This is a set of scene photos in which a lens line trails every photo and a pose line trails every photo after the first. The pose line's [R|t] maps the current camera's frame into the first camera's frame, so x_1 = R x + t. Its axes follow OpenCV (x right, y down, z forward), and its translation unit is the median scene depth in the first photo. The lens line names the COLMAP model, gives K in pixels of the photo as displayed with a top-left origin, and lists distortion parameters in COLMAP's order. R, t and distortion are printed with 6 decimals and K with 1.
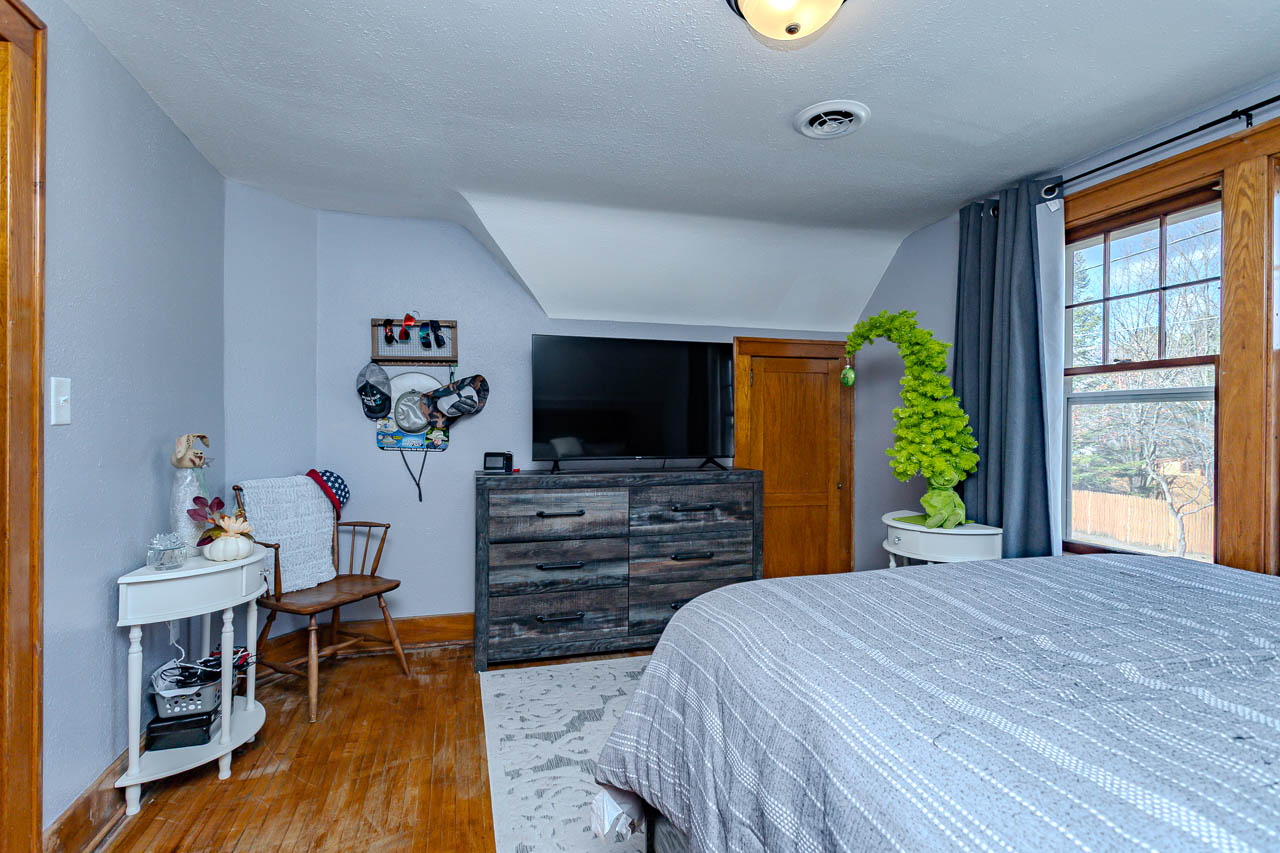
lens RADIAL K [[603.1, 0, 637.1], [0, 603.1, 424.3], [0, 0, 1]] dist [0.001025, 0.004121]
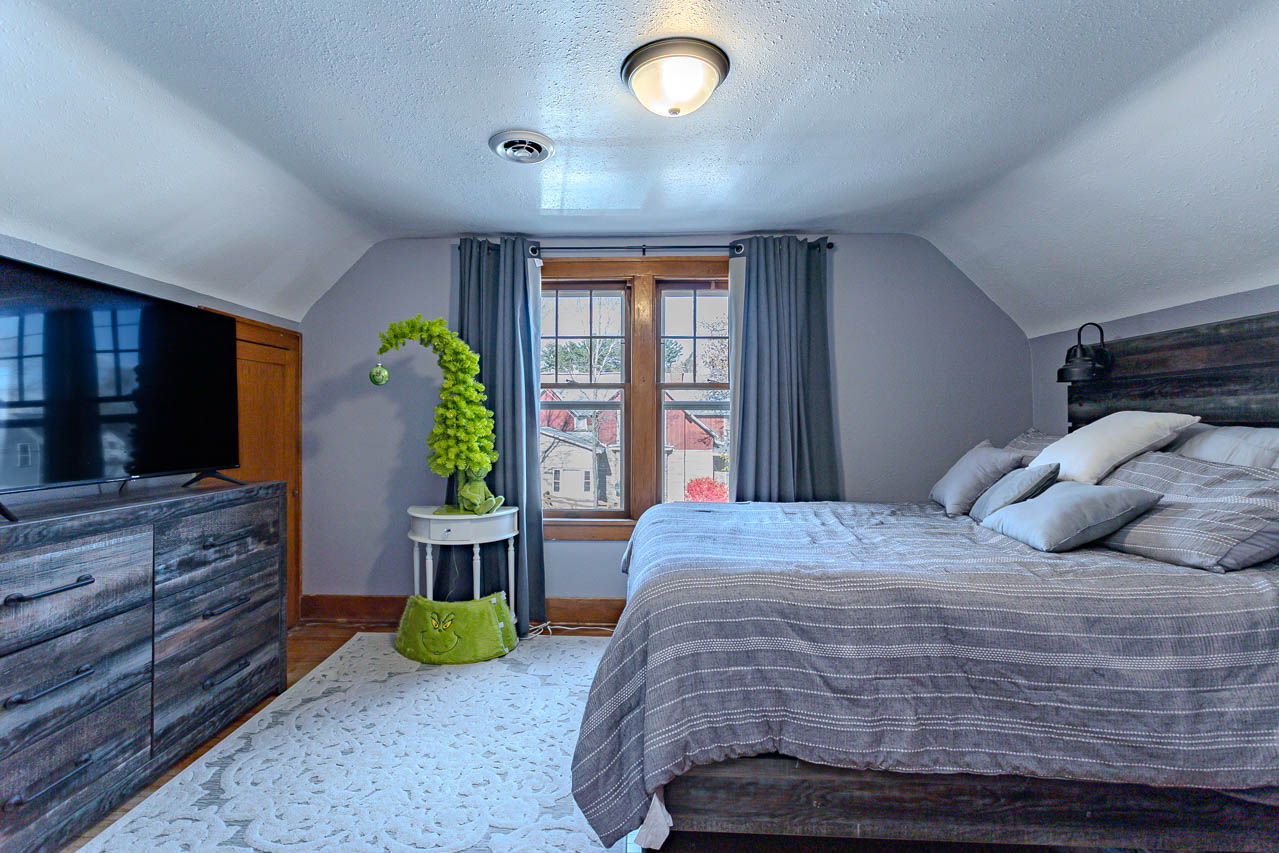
lens RADIAL K [[602.6, 0, 632.8], [0, 602.6, 427.0], [0, 0, 1]] dist [0.001025, 0.004121]
pose [[0.314604, -0.005881, 0.949205, -0.457862], [0.001336, 0.999983, 0.005753, -0.000194], [-0.949222, -0.000542, 0.314607, 0.321030]]
